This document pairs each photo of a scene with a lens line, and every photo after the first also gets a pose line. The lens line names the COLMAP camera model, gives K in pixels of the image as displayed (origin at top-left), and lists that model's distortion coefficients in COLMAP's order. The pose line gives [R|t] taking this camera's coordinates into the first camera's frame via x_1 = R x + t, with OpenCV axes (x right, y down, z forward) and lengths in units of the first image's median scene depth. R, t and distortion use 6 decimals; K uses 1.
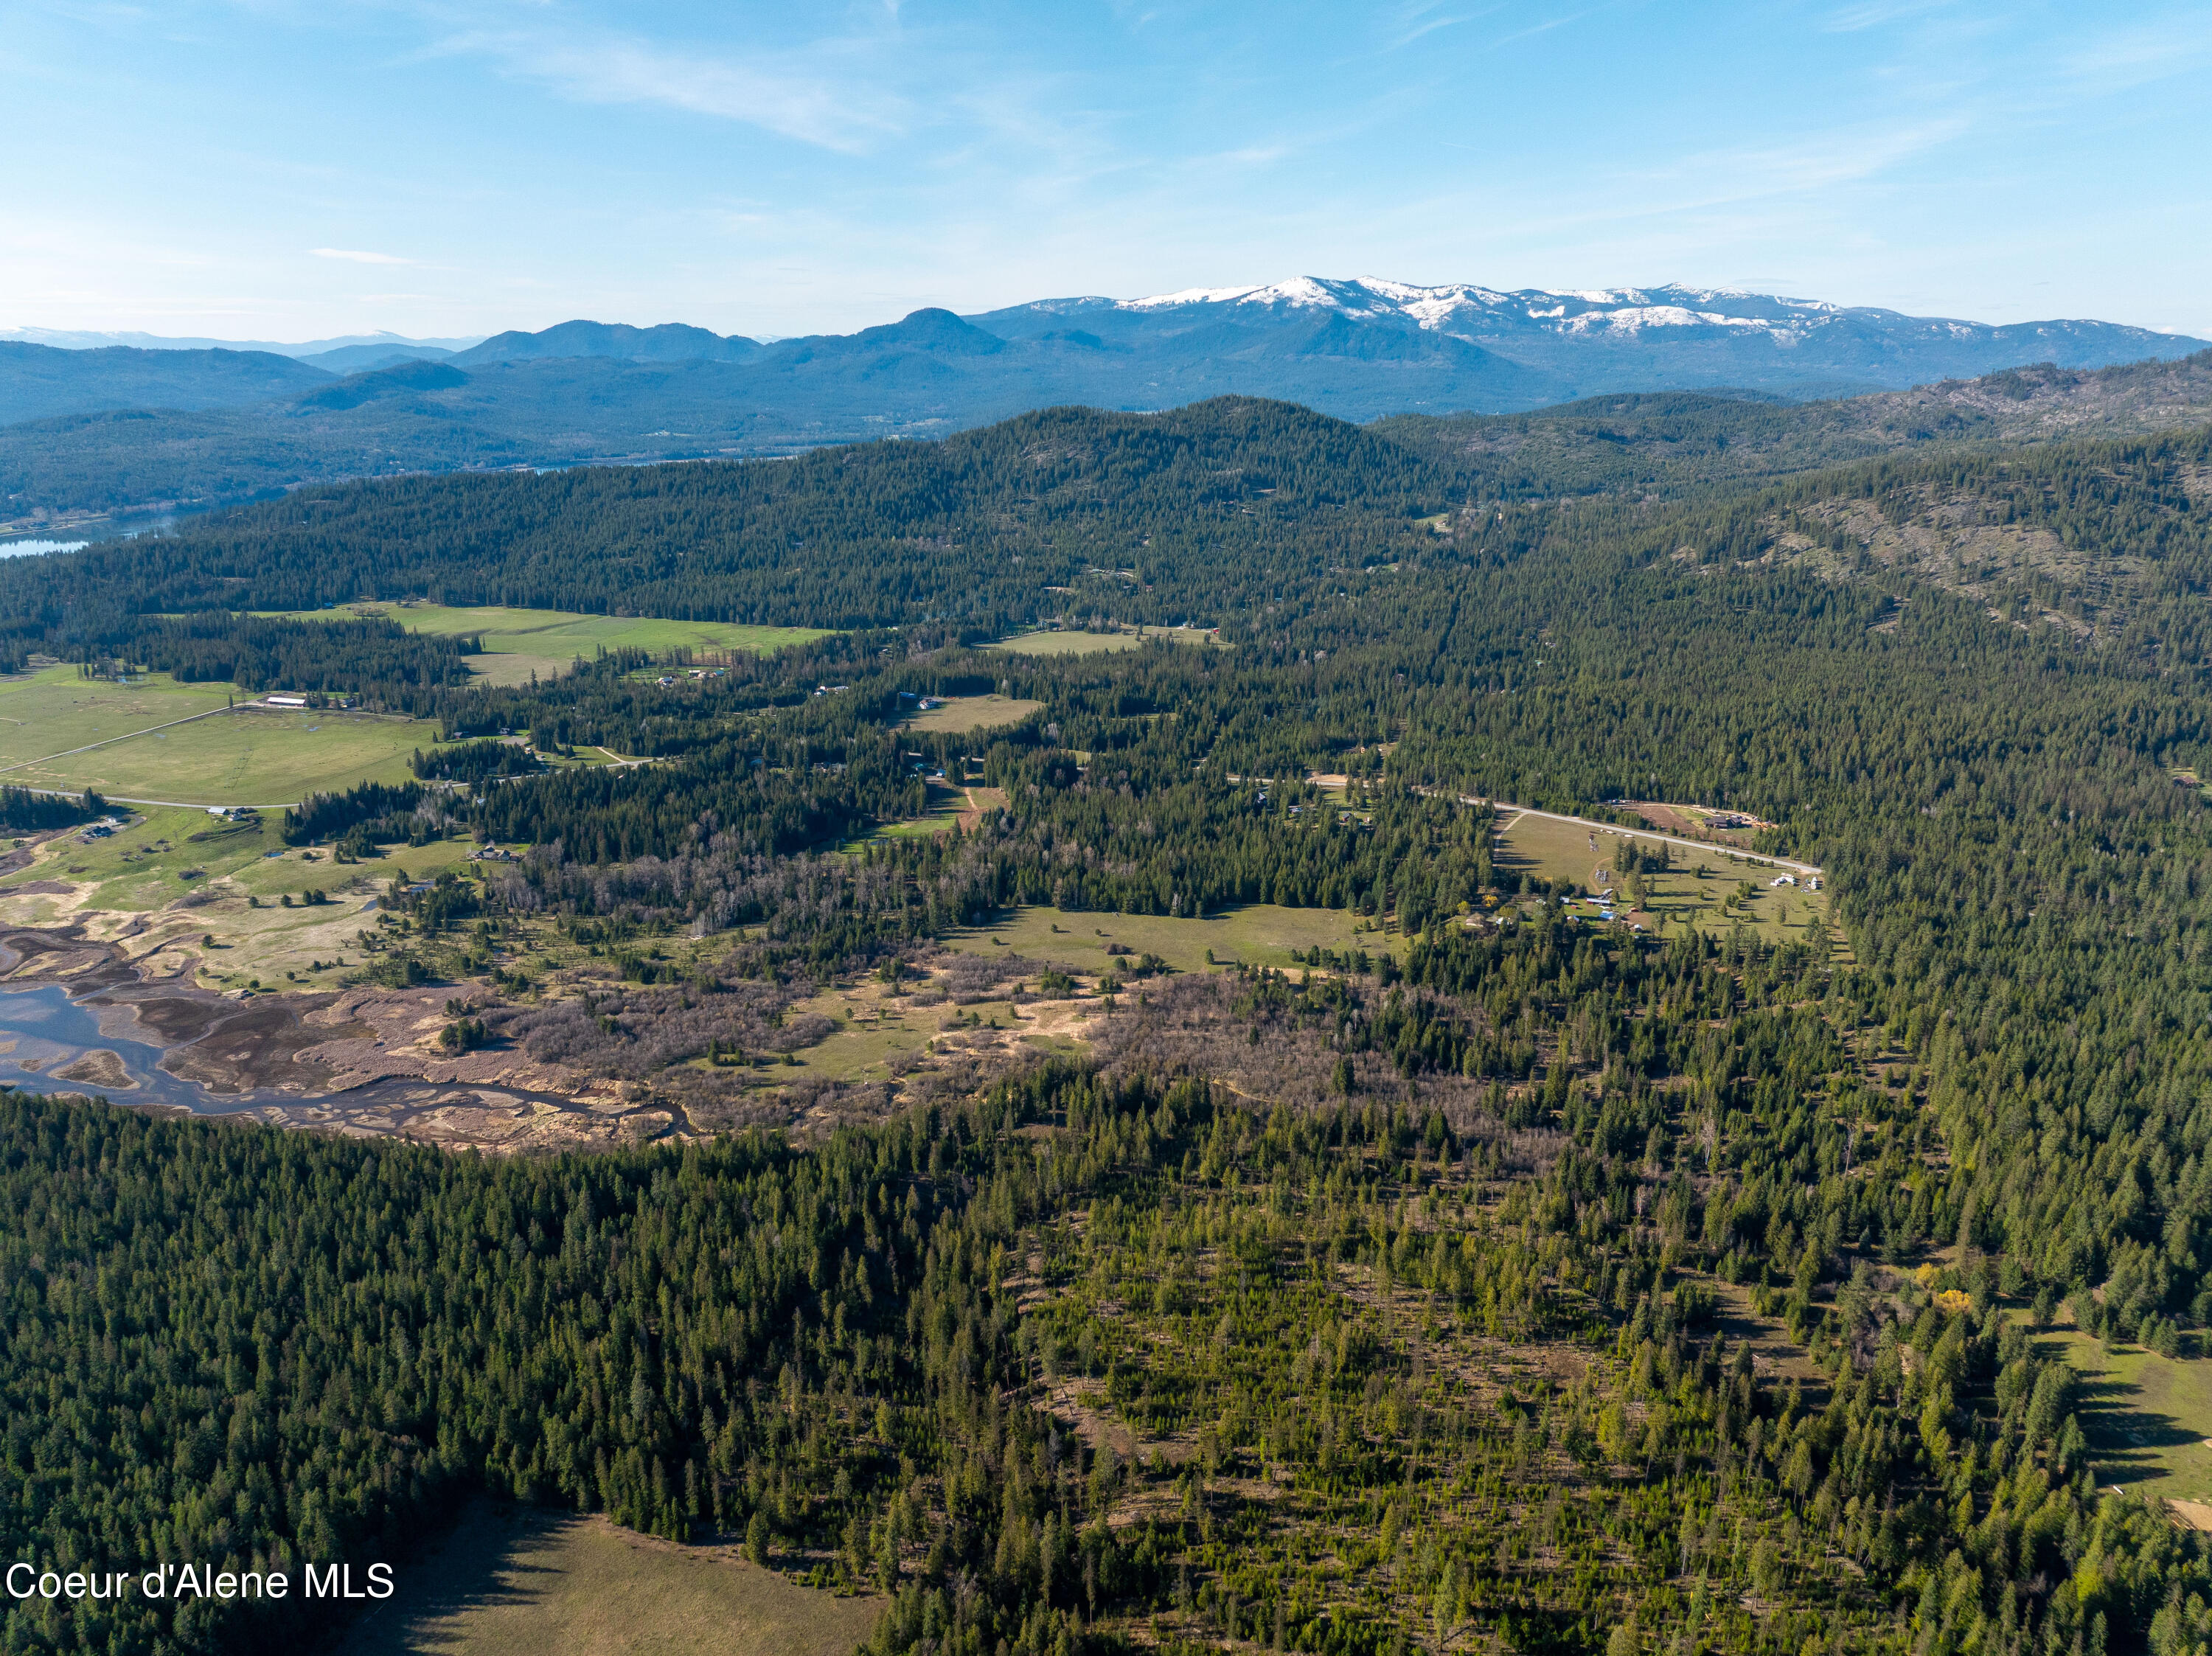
lens RADIAL K [[1564.8, 0, 1114.0], [0, 1564.8, 825.3], [0, 0, 1]] dist [-0.041447, 0.007601]
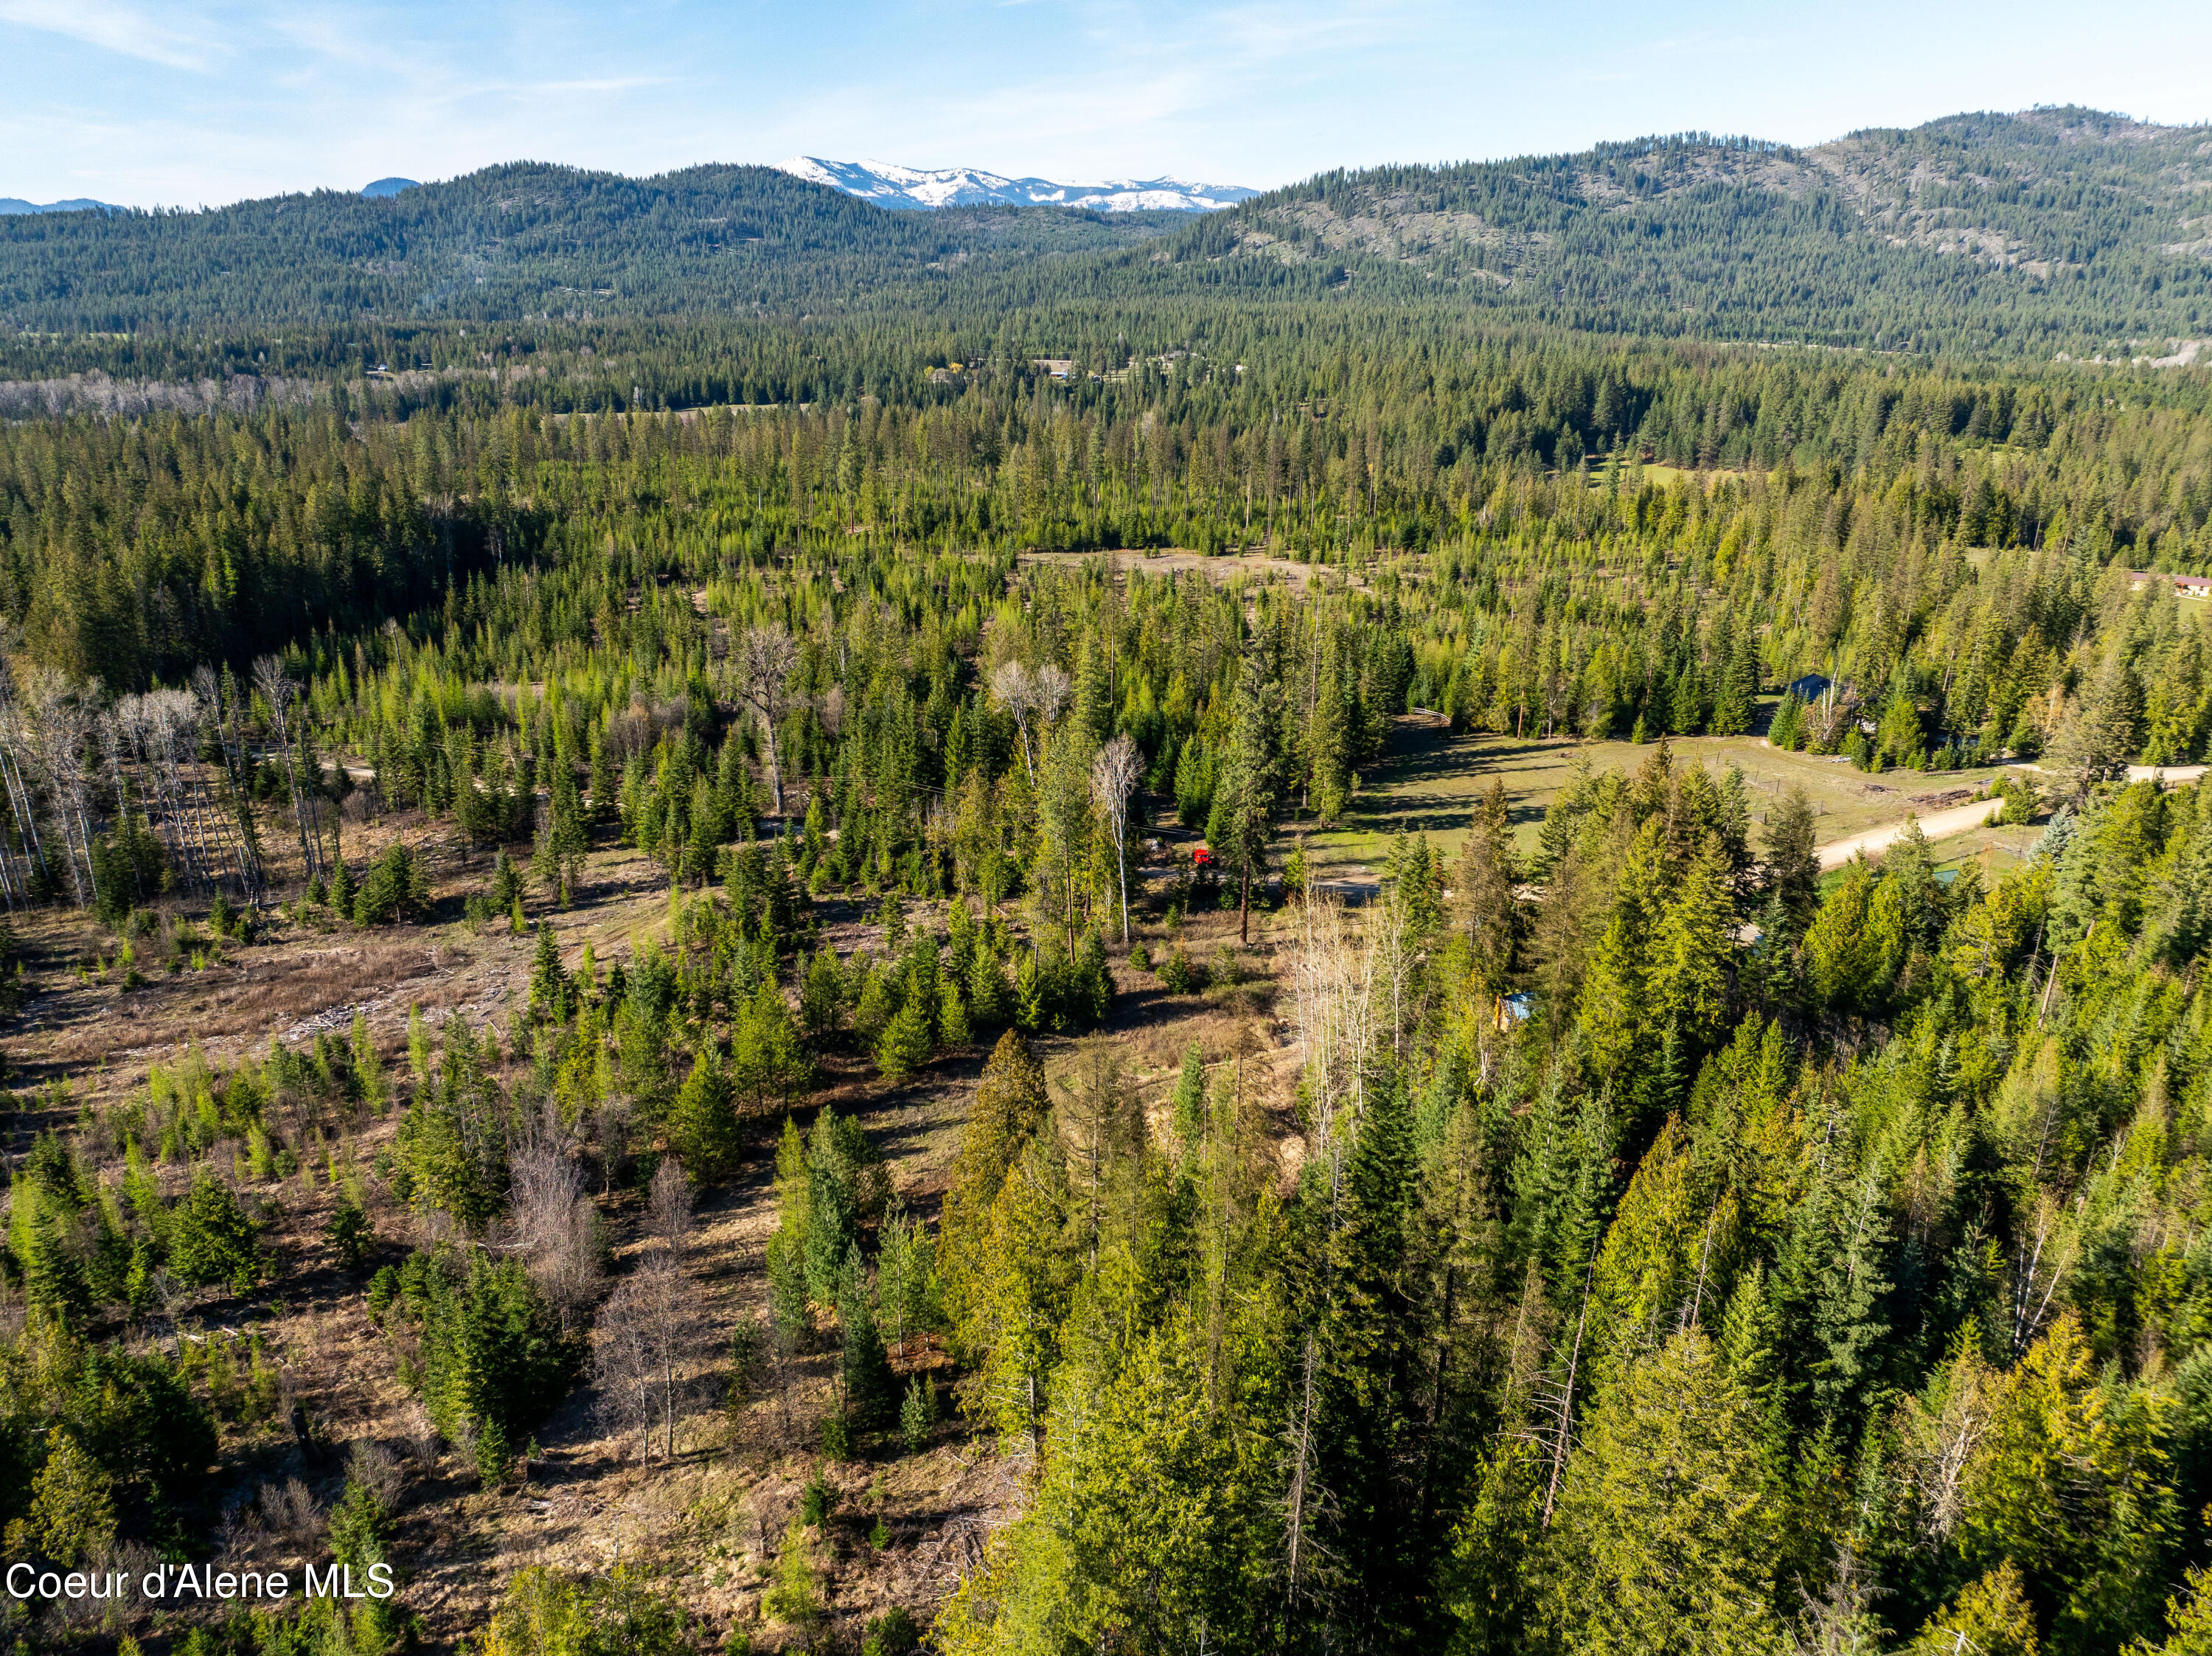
lens RADIAL K [[1564.8, 0, 1114.0], [0, 1564.8, 825.3], [0, 0, 1]] dist [-0.041447, 0.007601]
pose [[0.956976, -0.091255, 0.275444, 0.013204], [0.078228, 0.995251, 0.057937, 0.111798], [-0.279423, -0.033897, 0.959570, -0.002068]]
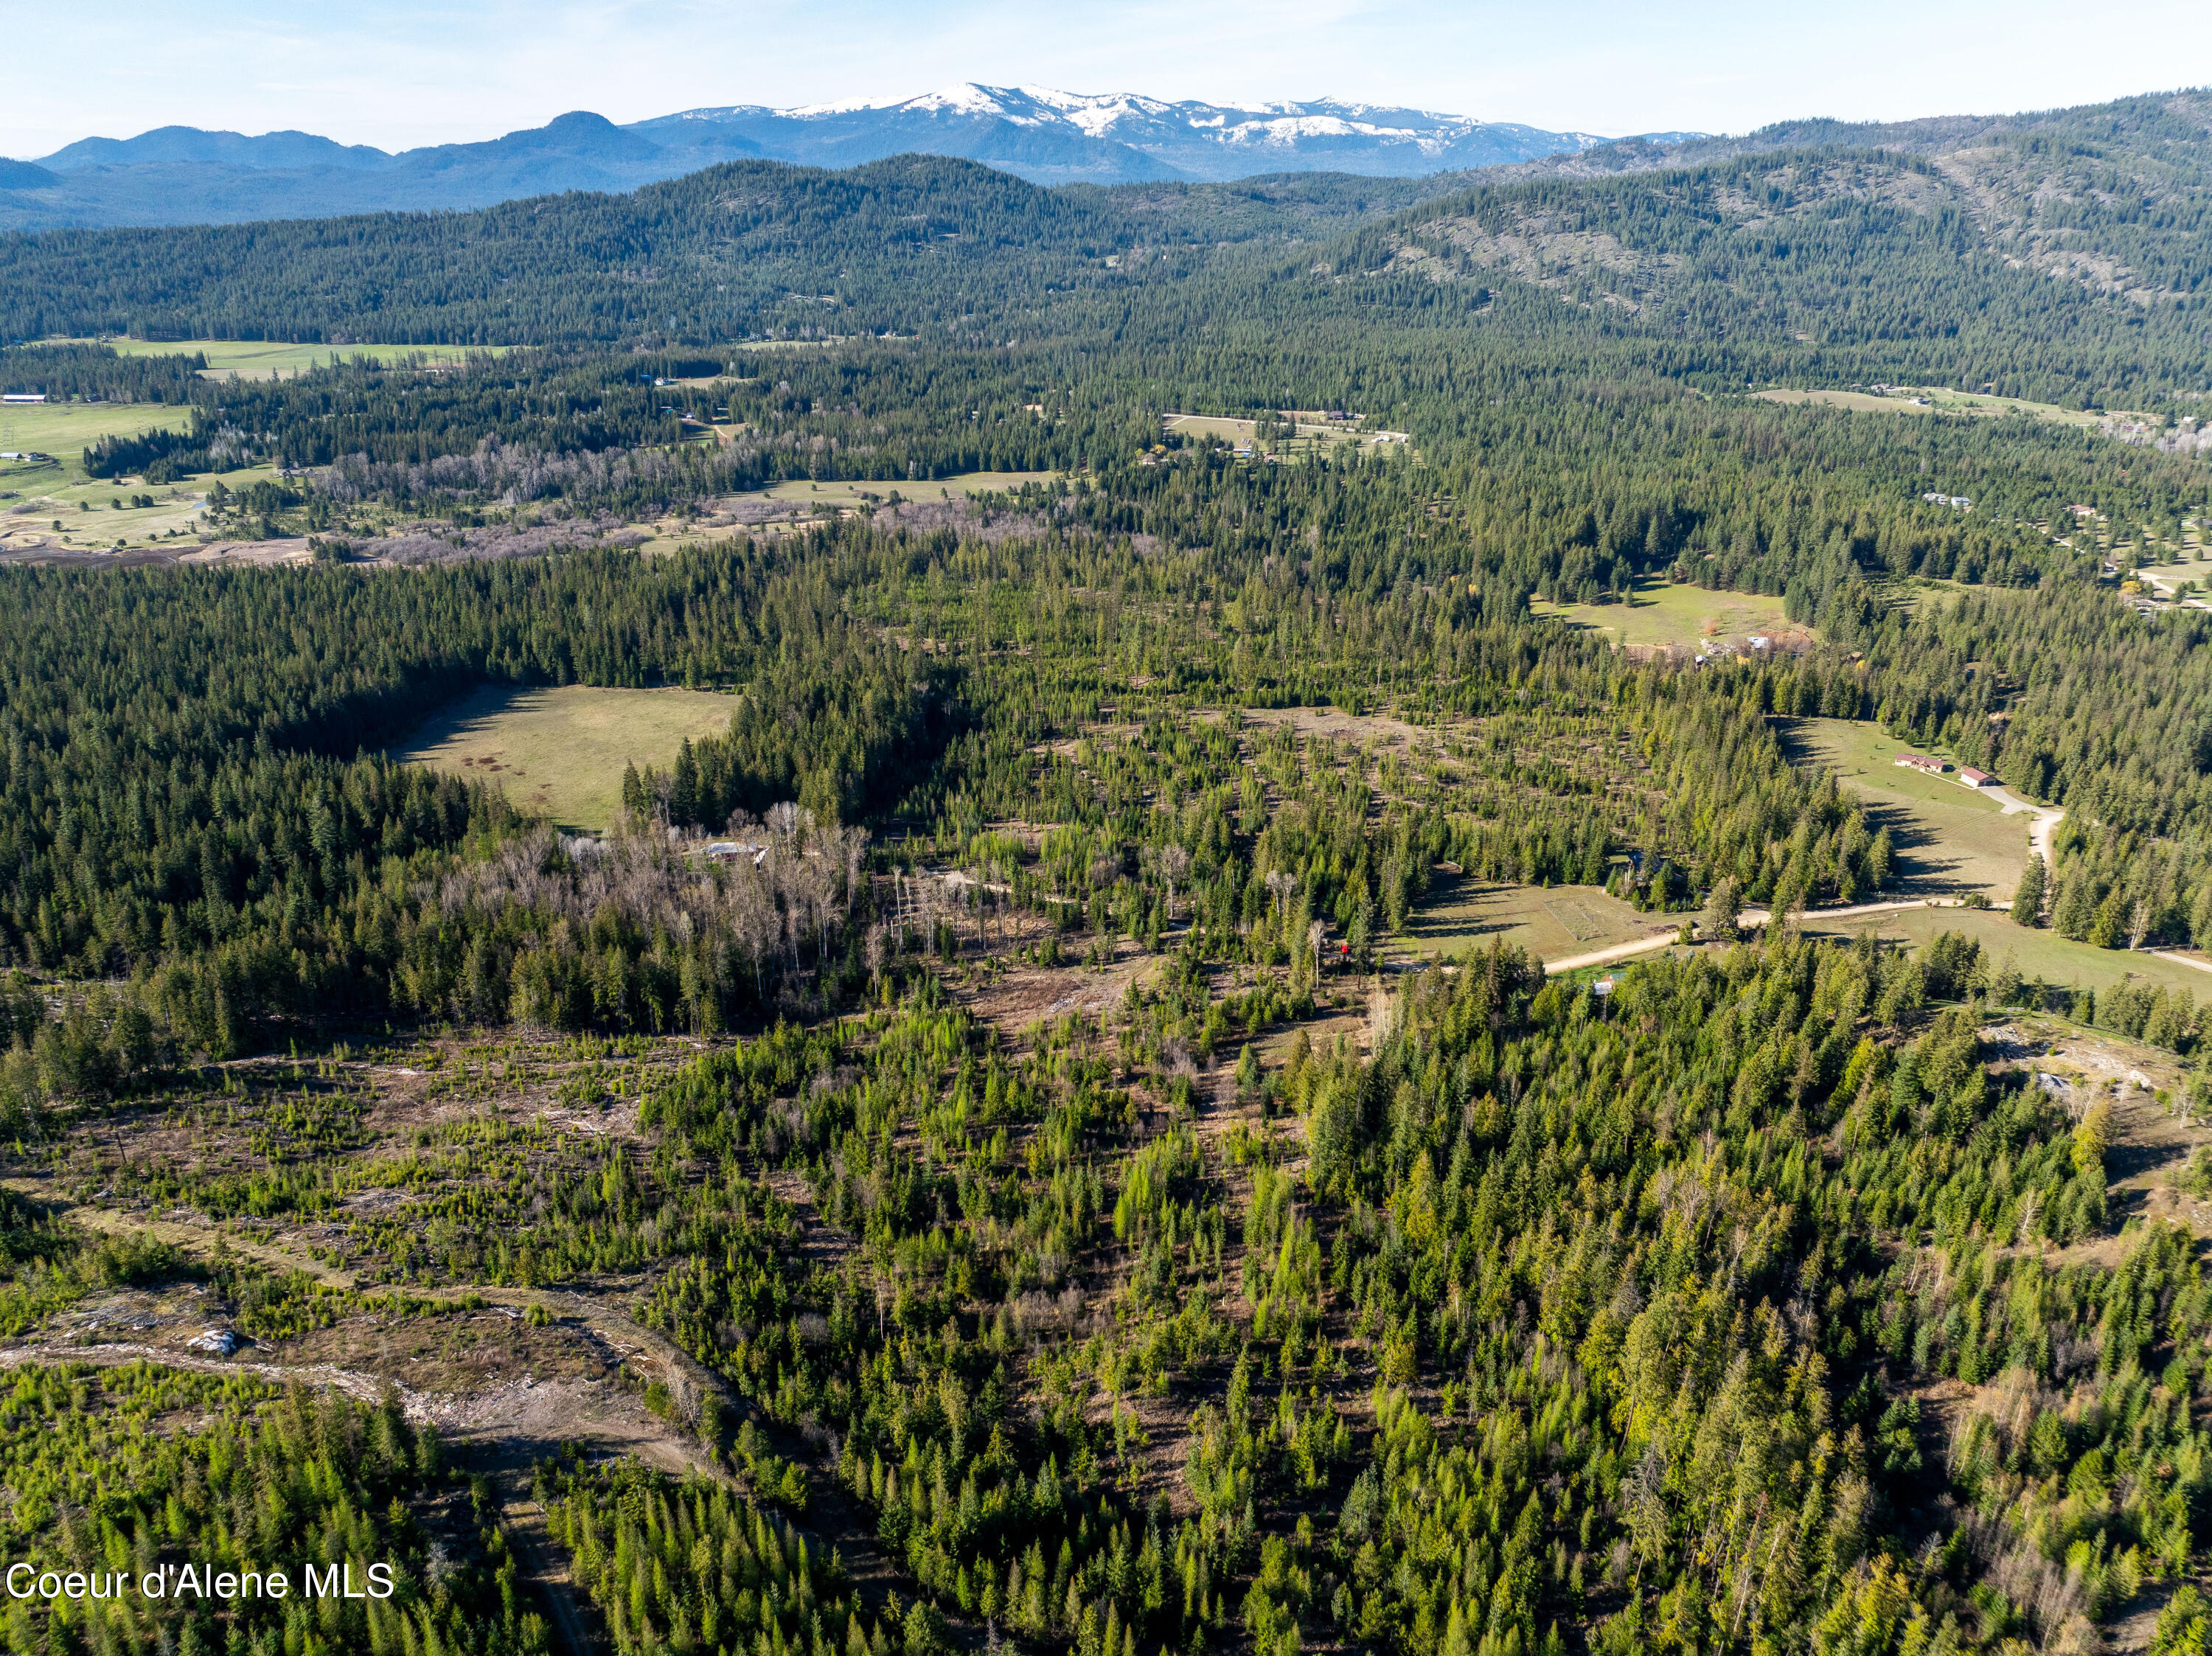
lens RADIAL K [[1564.8, 0, 1114.0], [0, 1564.8, 825.3], [0, 0, 1]] dist [-0.041447, 0.007601]
pose [[0.979645, -0.072322, 0.187258, -0.021793], [0.053407, 0.993125, 0.104165, 0.084066], [-0.193504, -0.092043, 0.976772, -0.103068]]
